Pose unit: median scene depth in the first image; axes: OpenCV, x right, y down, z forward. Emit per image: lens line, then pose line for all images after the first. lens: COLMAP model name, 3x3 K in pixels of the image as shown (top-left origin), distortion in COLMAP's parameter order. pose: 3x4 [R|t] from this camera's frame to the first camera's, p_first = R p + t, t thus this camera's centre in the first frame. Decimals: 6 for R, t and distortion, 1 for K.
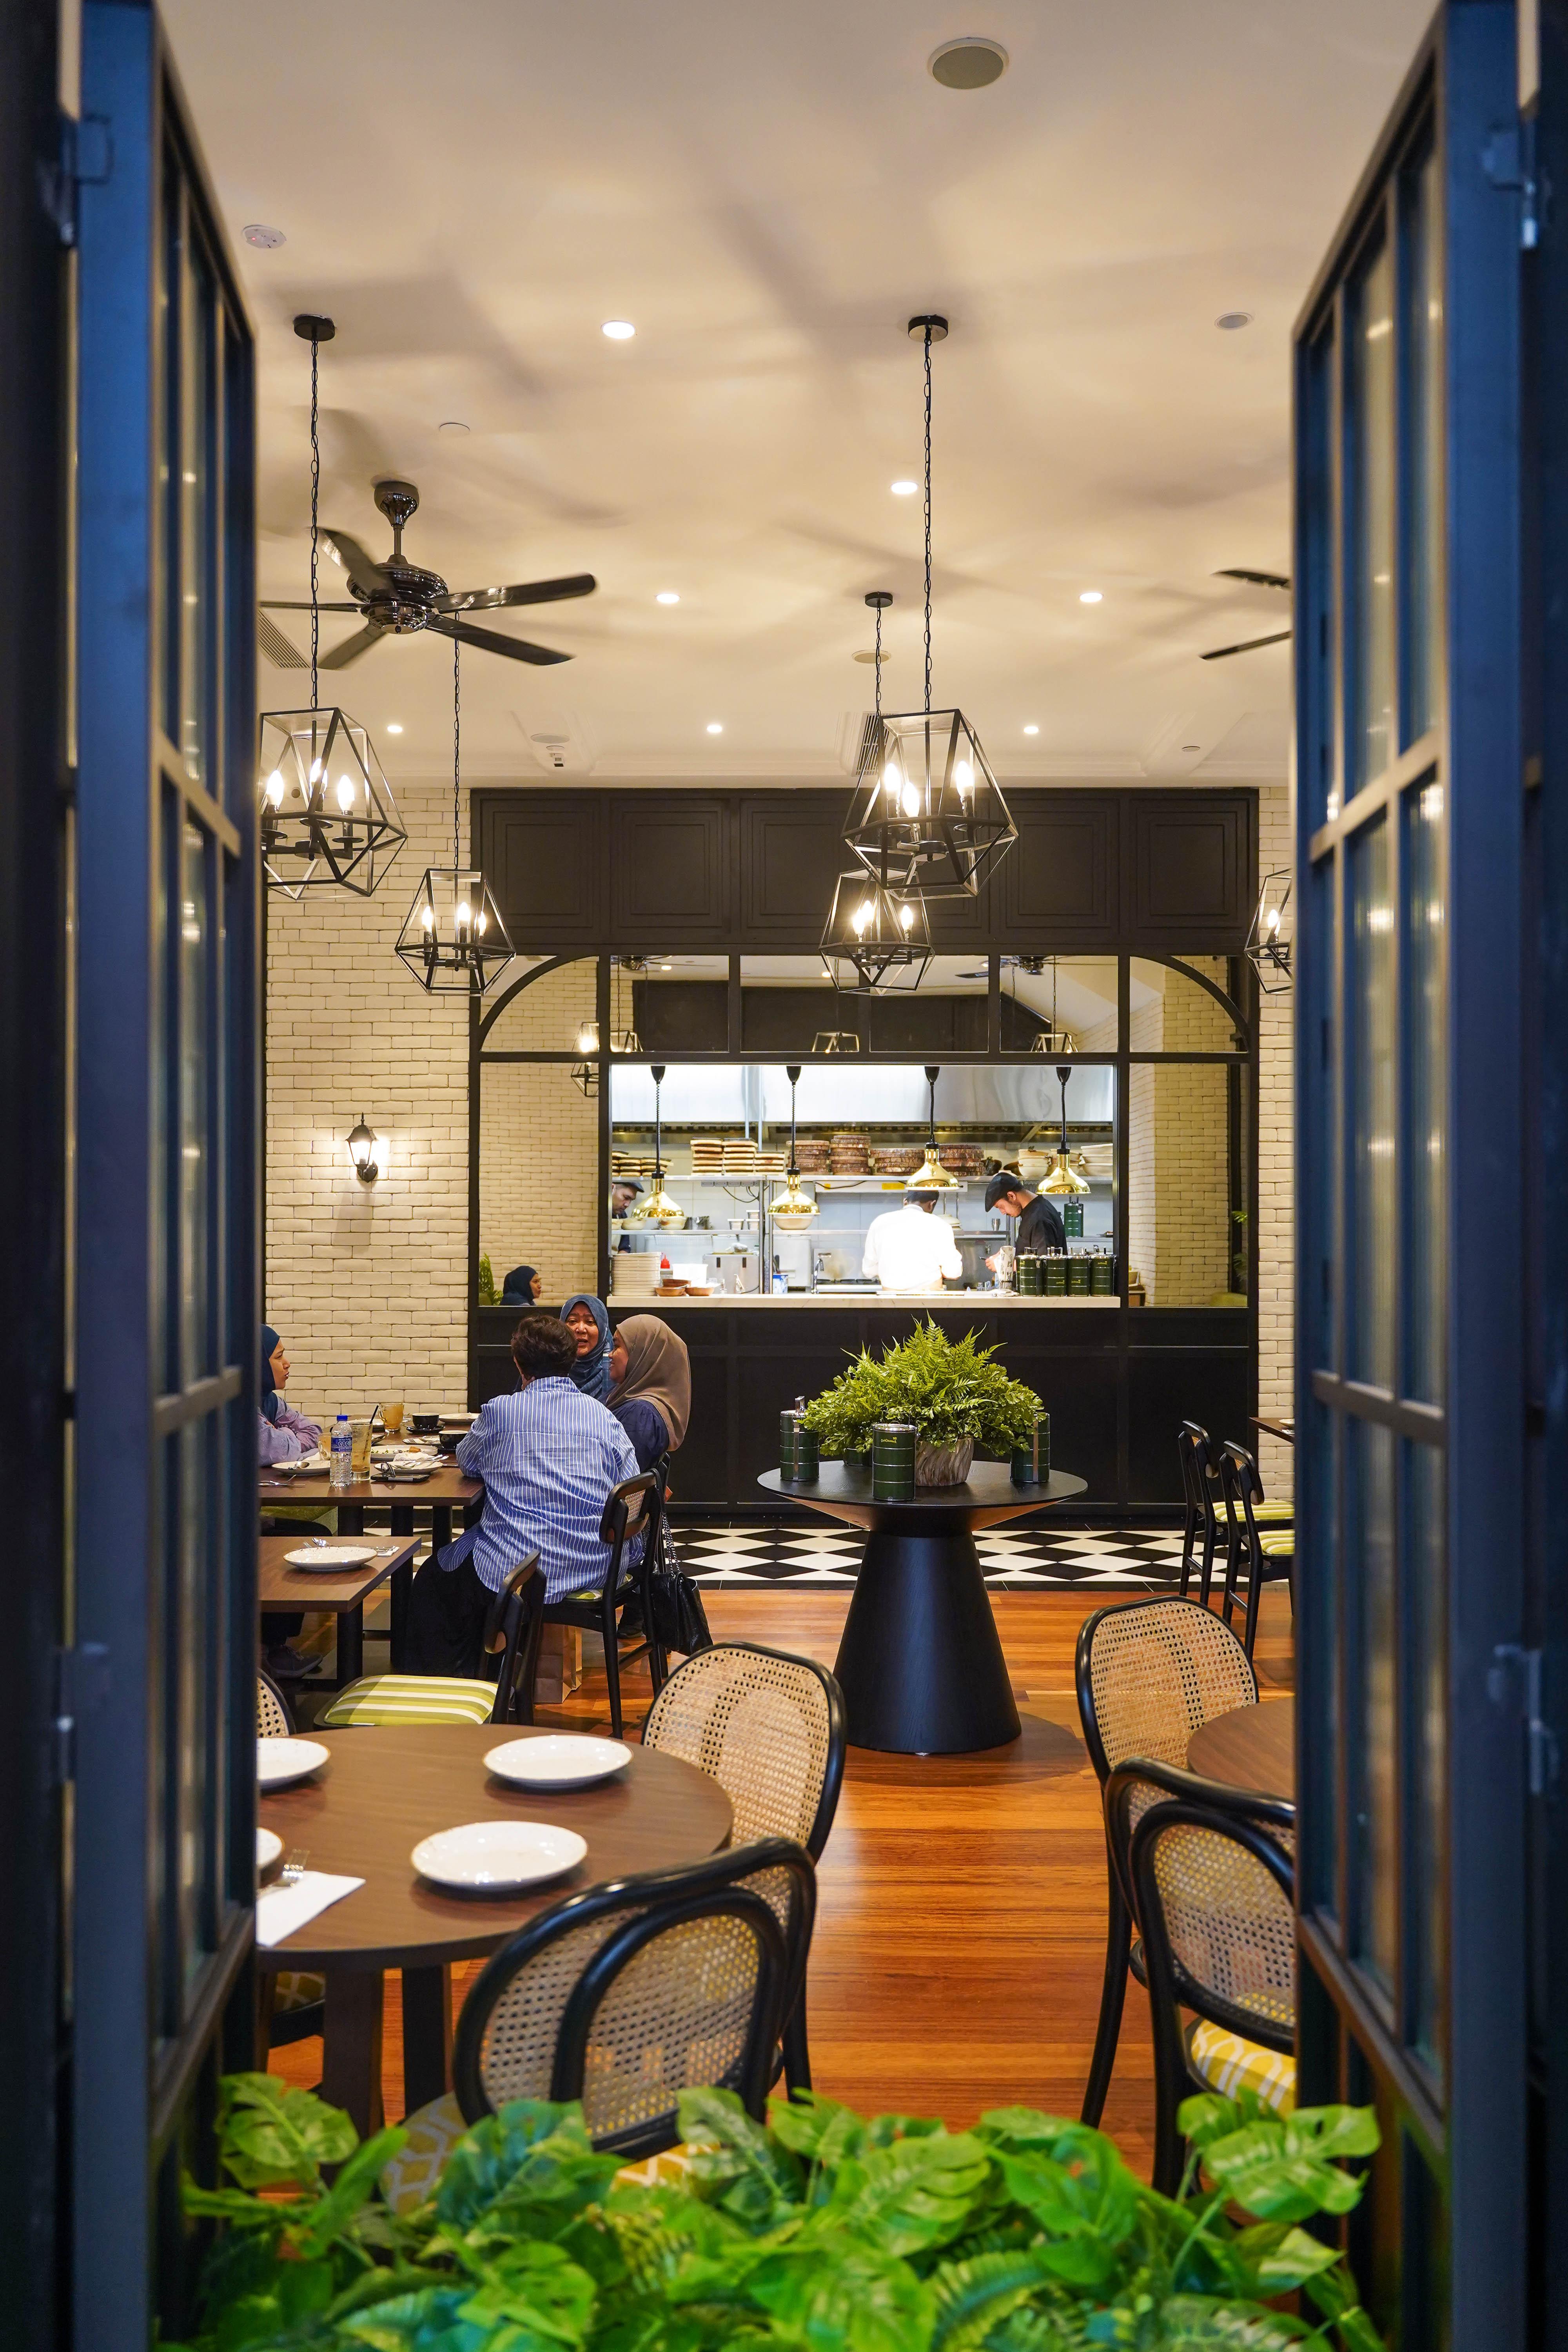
lens RADIAL K [[1840.5, 0, 793.2], [0, 1840.5, 1216.0], [0, 0, 1]] dist [-0.008438, -0.000654]
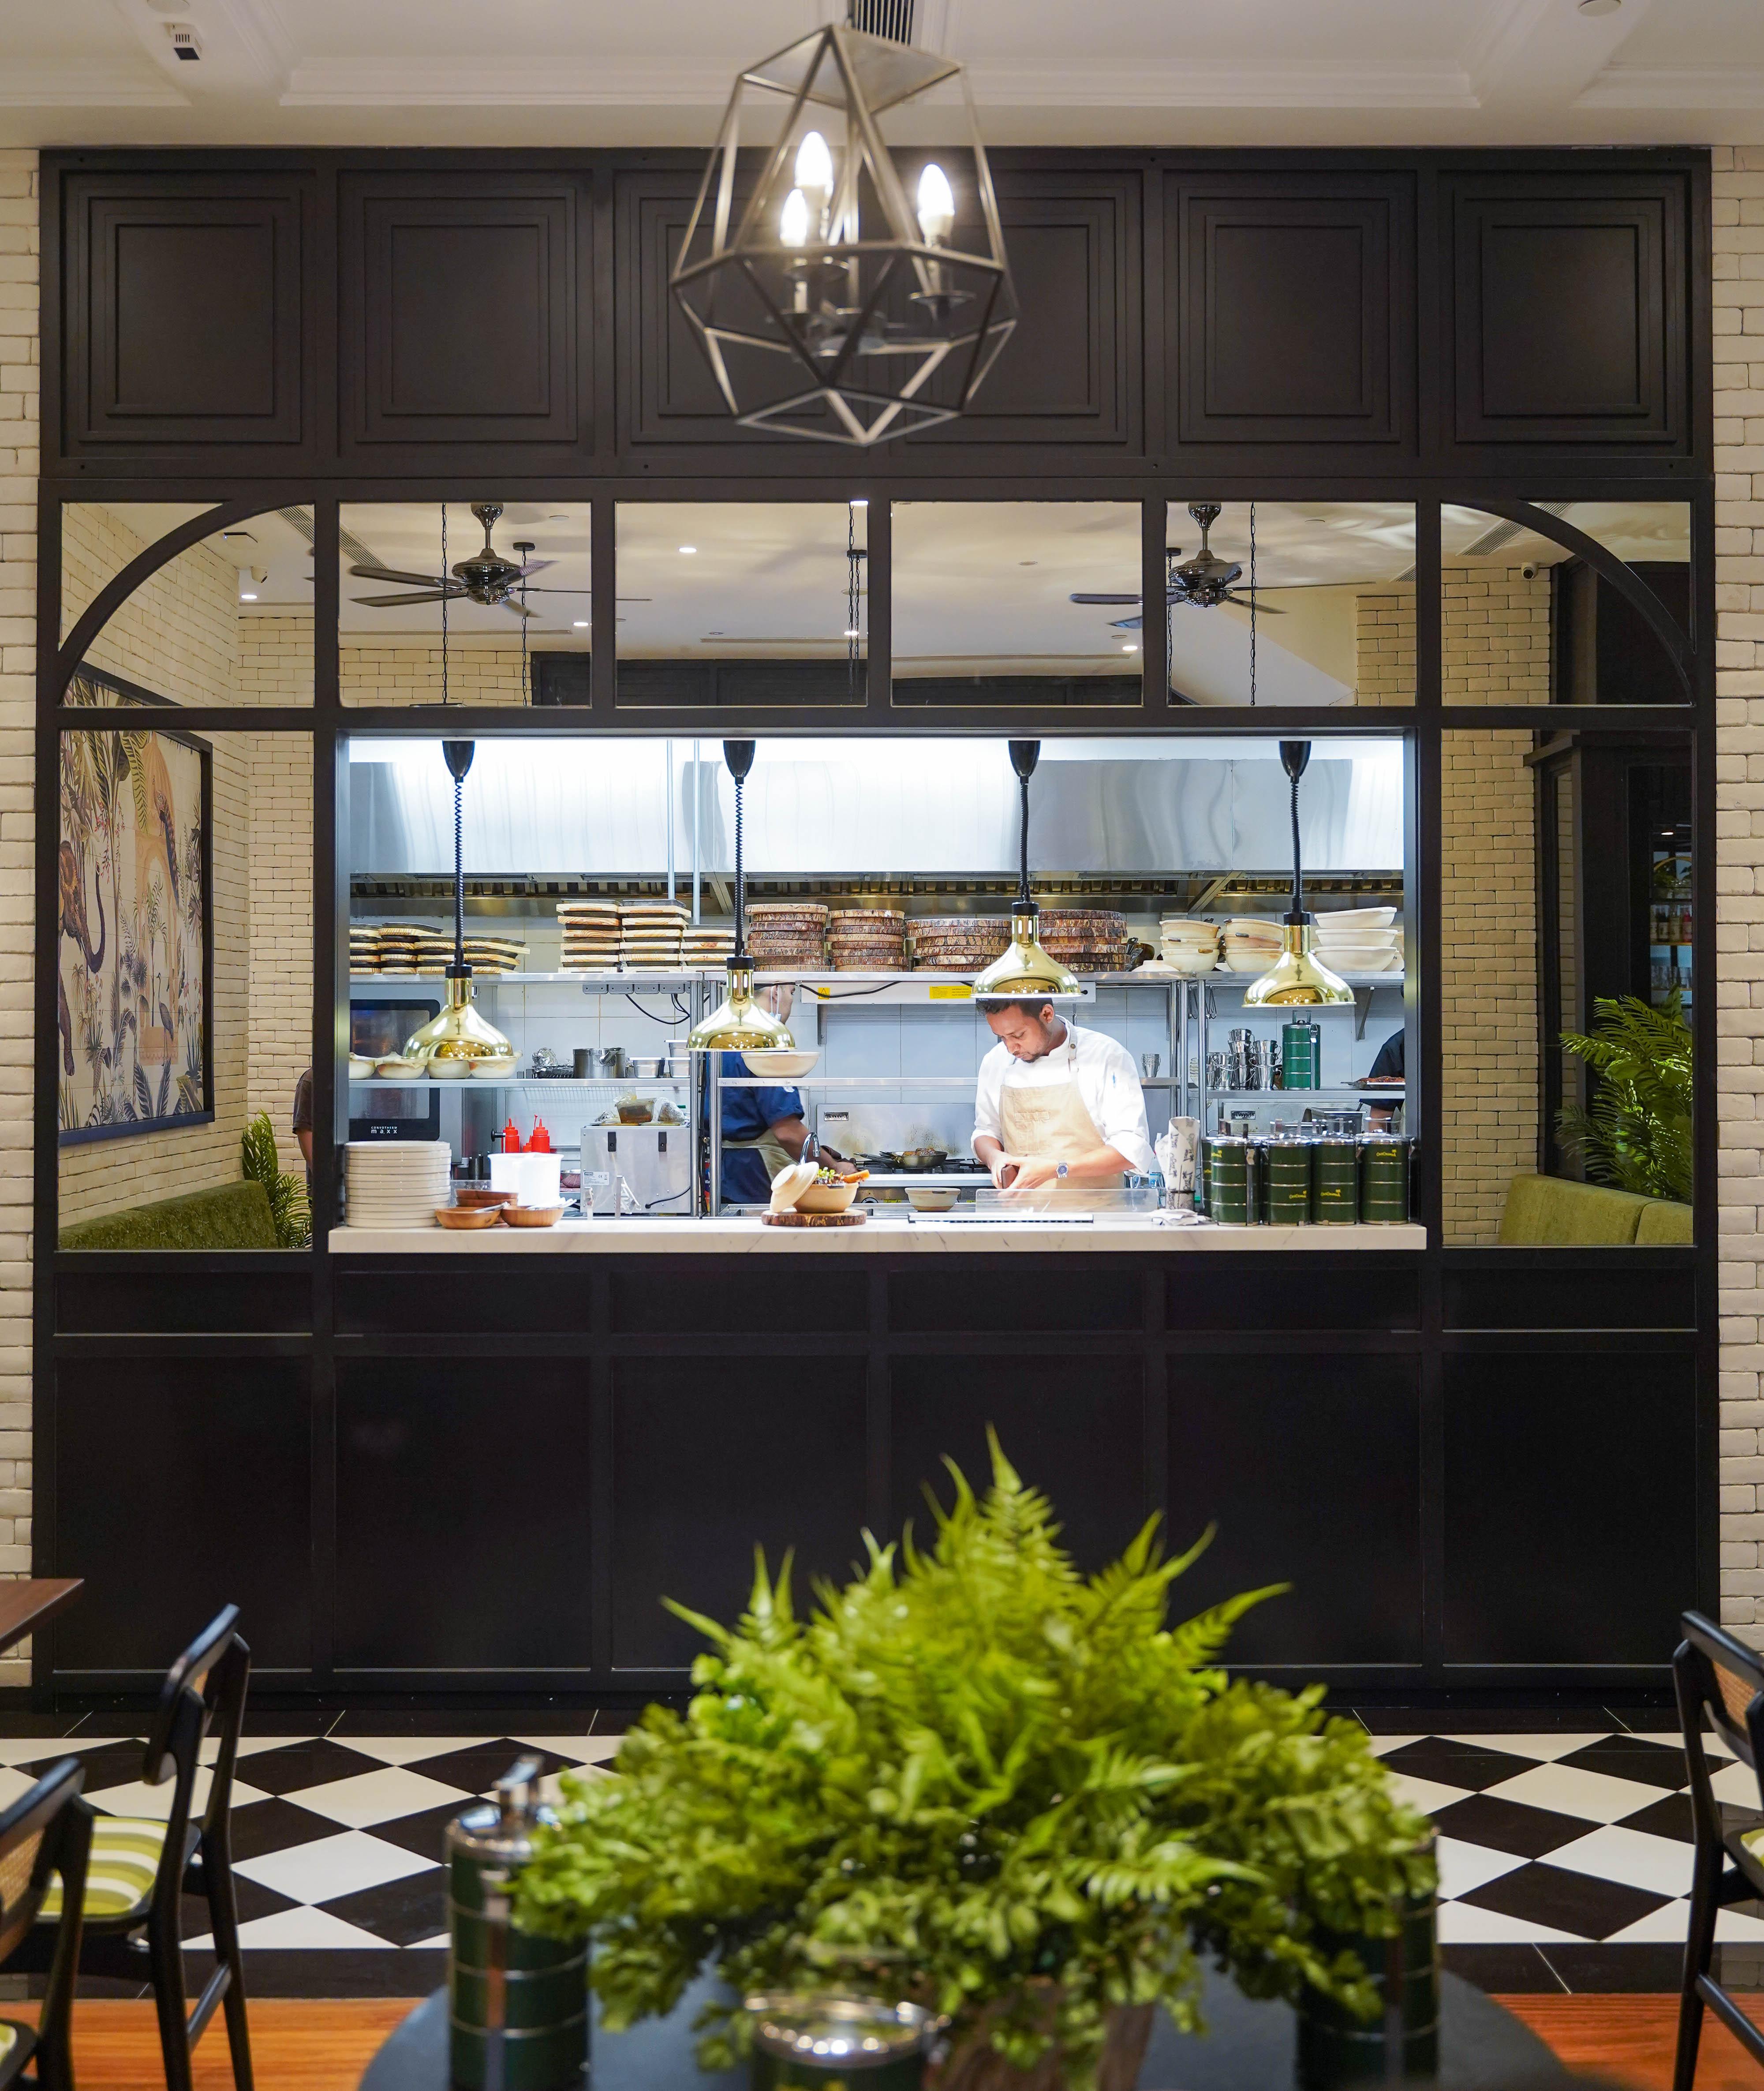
lens RADIAL K [[2450.1, 0, 876.3], [0, 2450.1, 1004.7], [0, 0, 1]] dist [0.014533, -0.007231]
pose [[0.999941, -0.003399, 0.010349, 0.030896], [0.003510, 0.999937, -0.010709, -0.006181], [-0.010312, 0.010744, 0.999889, 0.371426]]
